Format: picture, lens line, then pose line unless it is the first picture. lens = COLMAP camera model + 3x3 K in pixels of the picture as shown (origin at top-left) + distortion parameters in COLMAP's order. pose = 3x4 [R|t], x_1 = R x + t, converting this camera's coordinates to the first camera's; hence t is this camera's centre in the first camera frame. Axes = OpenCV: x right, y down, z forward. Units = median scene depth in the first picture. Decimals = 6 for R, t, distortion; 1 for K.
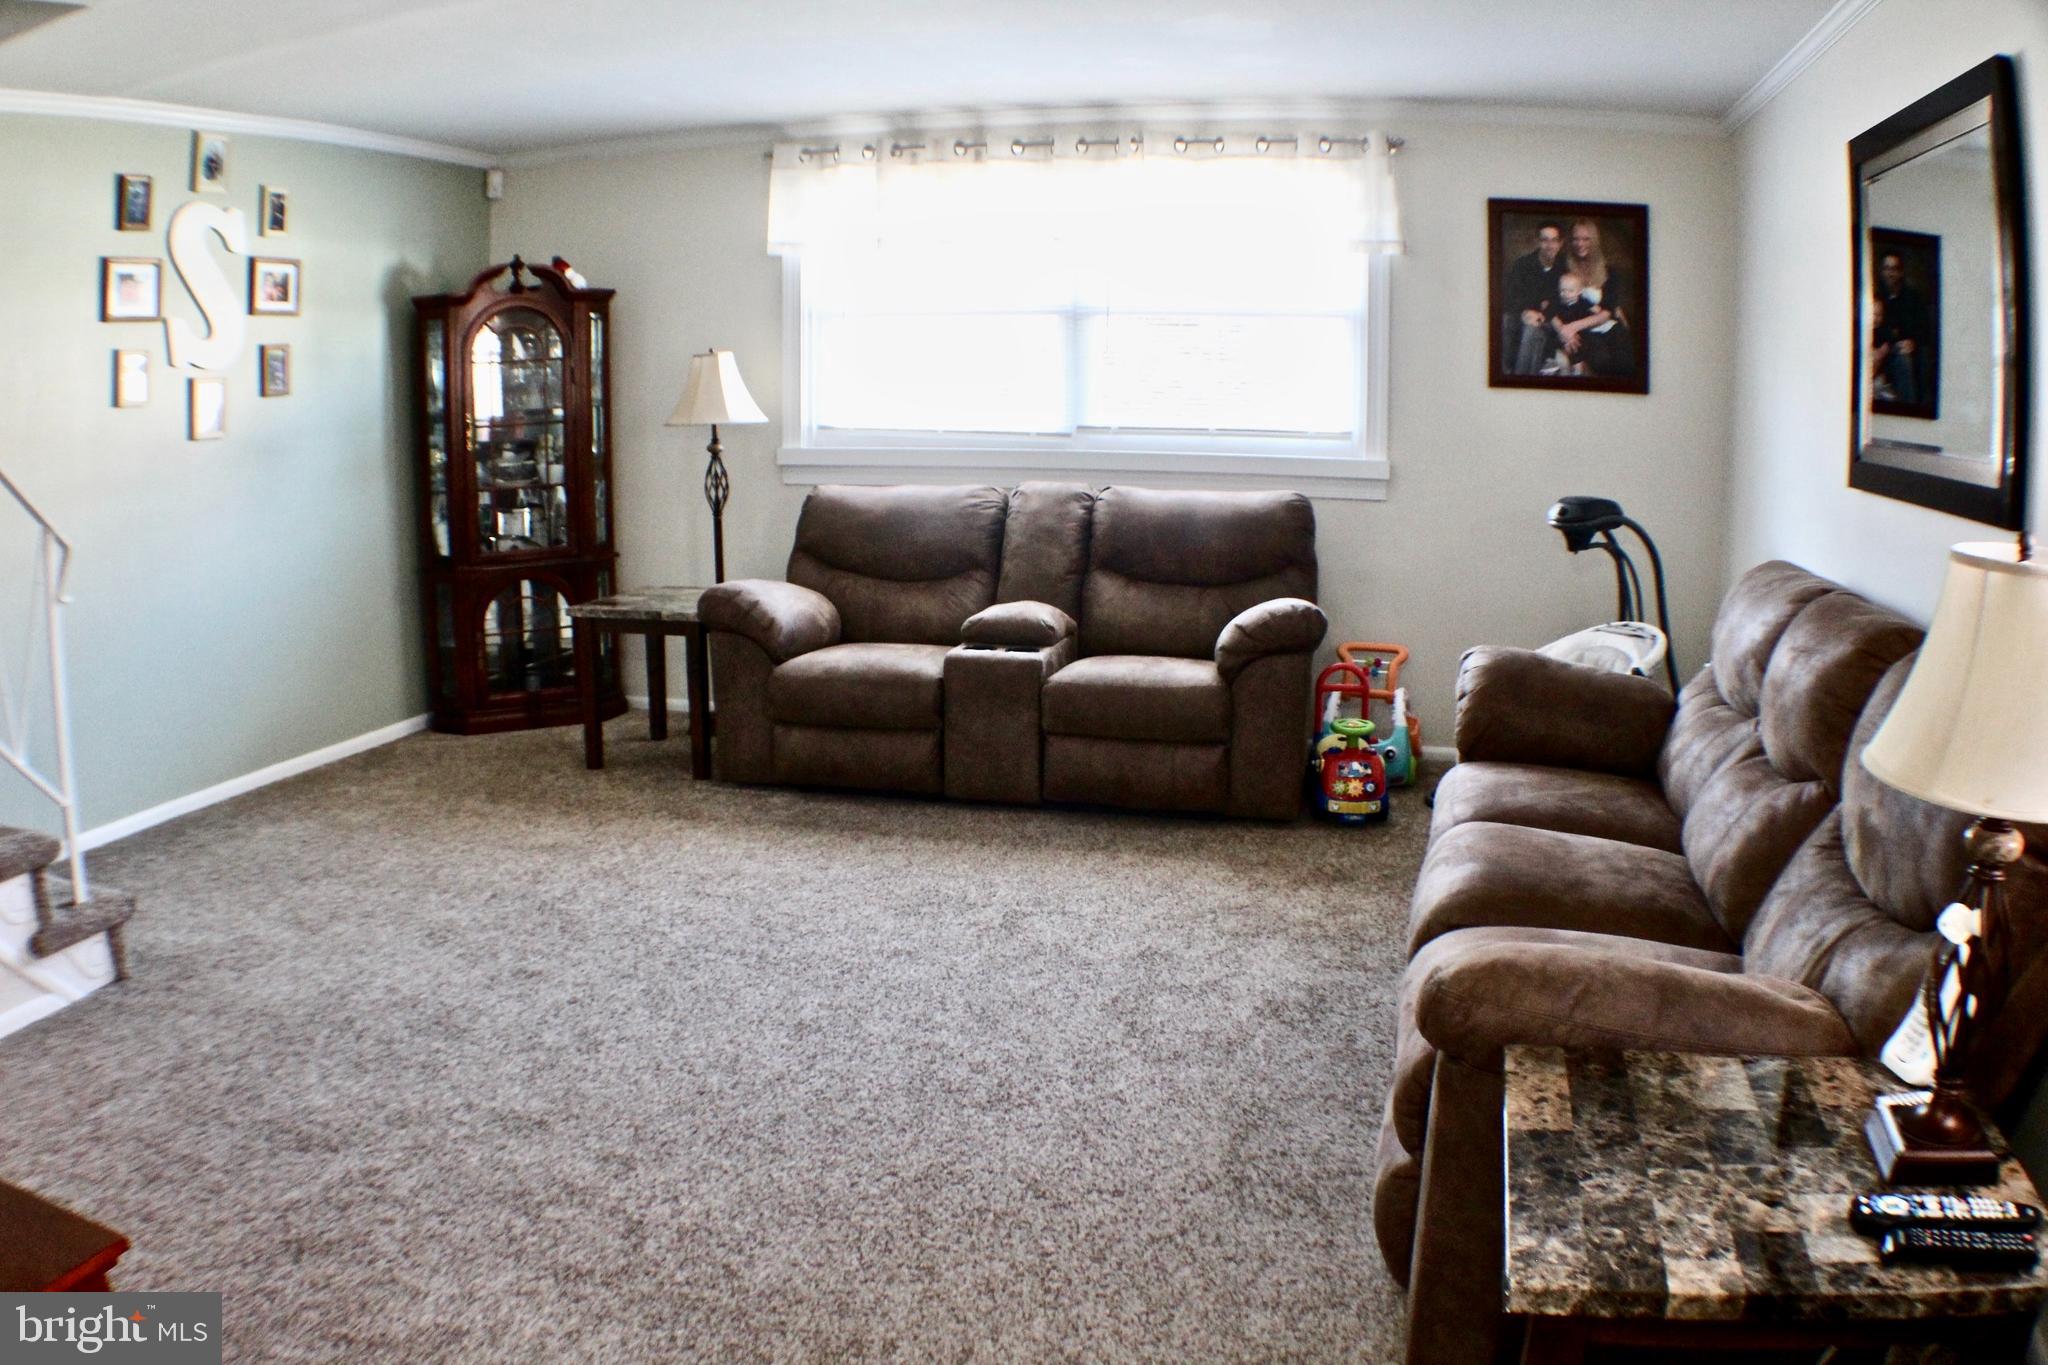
lens RADIAL K [[1531.5, 0, 1027.8], [0, 1531.5, 715.5], [0, 0, 1]] dist [-0.328127, 0.103094]
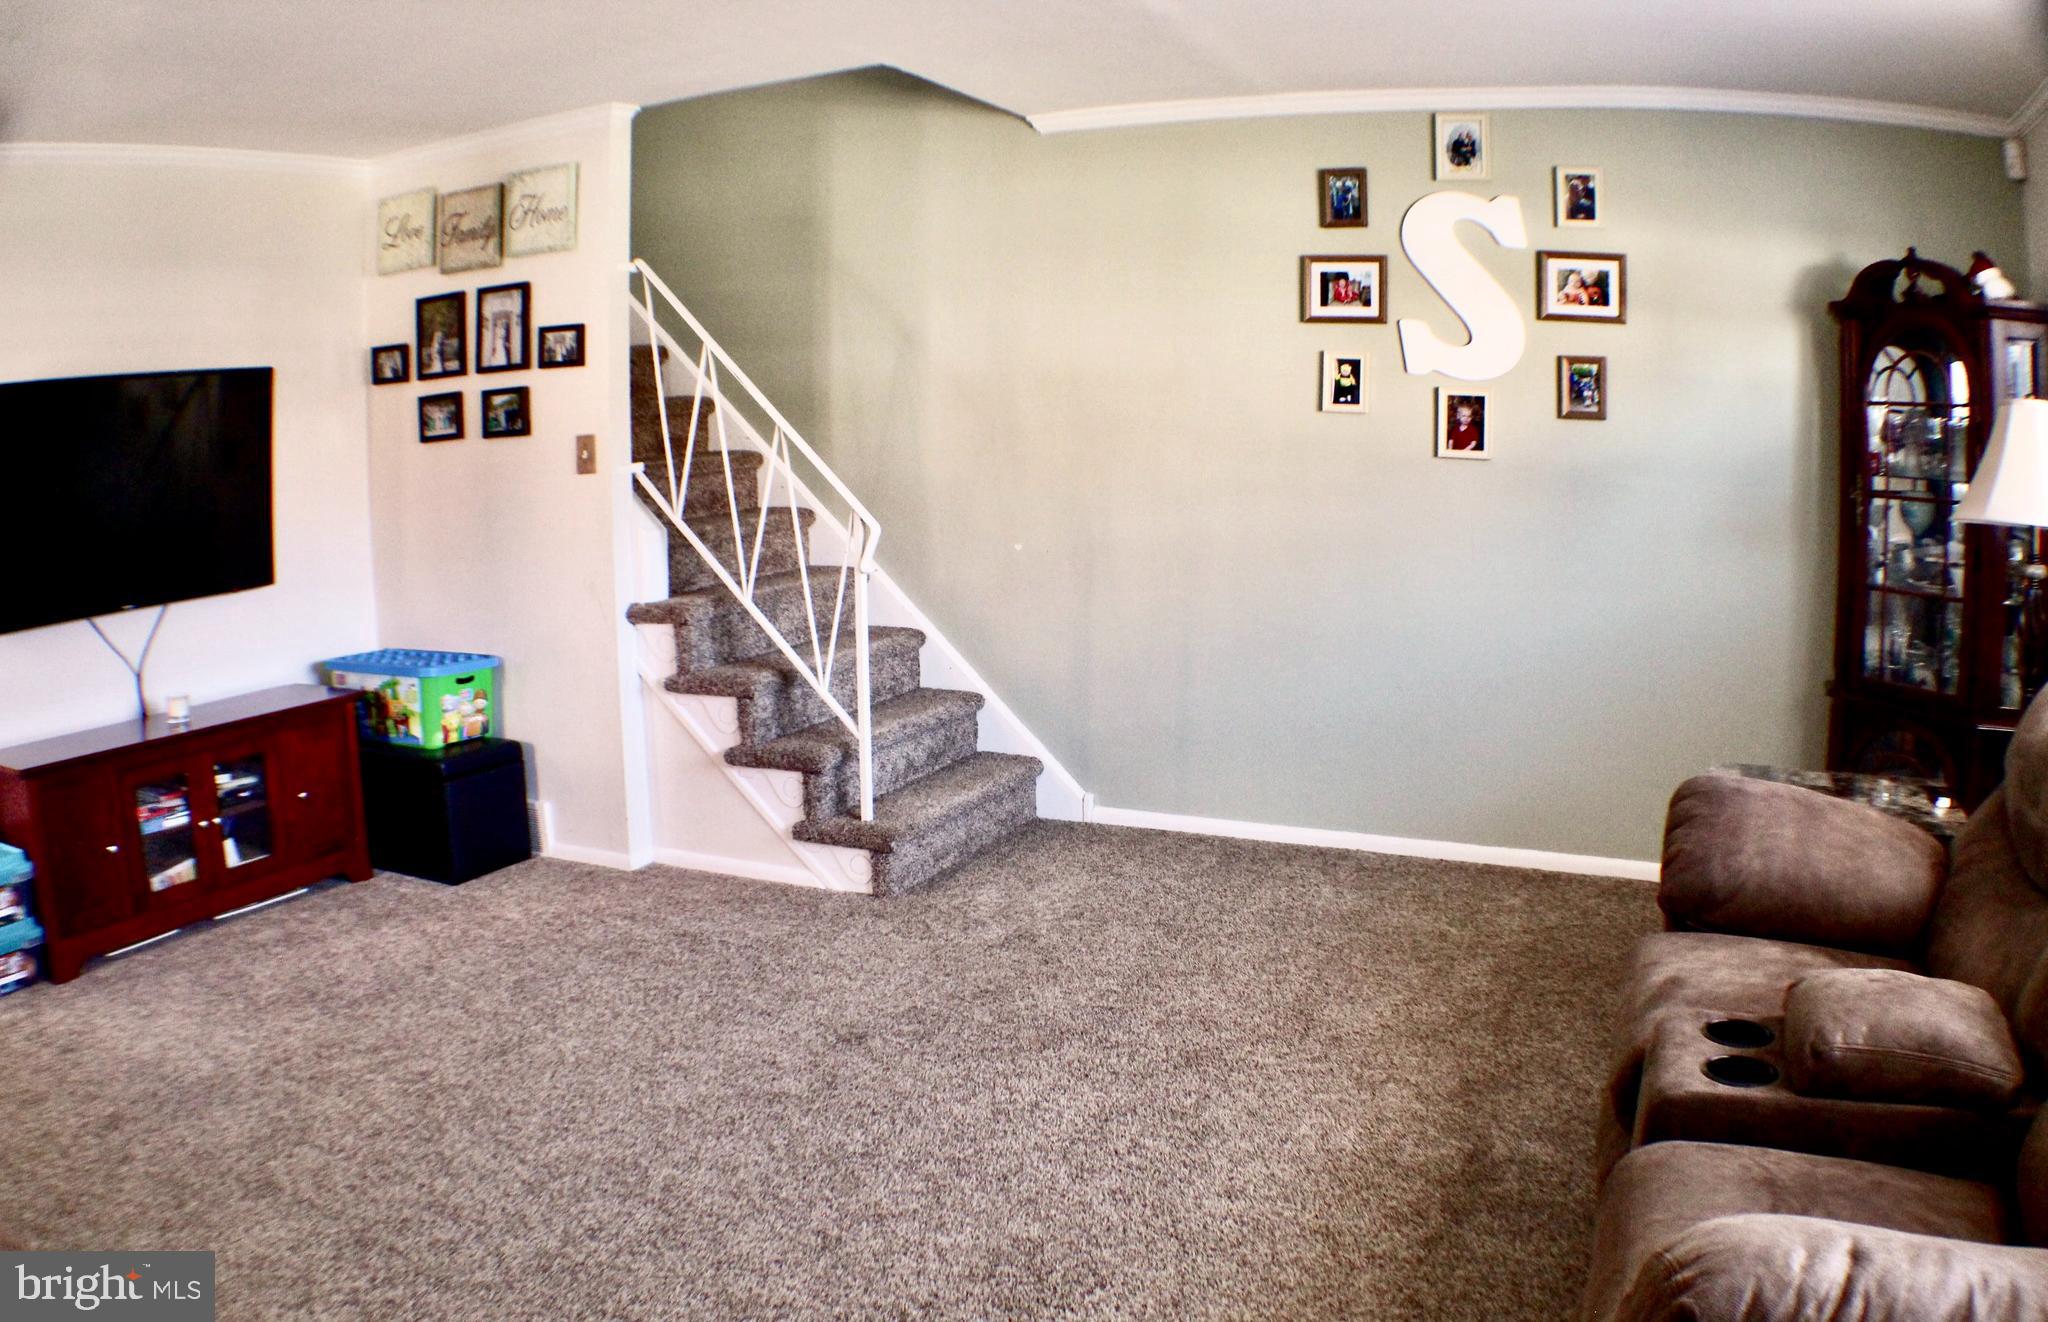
lens RADIAL K [[1517.2, 0, 1029.9], [0, 1517.2, 743.2], [0, 0, 1]] dist [-0.330145, 0.096331]
pose [[-0.170792, 0.187941, -0.967217, 0.412685], [-0.202488, 0.953993, 0.221127, -0.186675], [0.964276, 0.233616, -0.124879, 0.921574]]
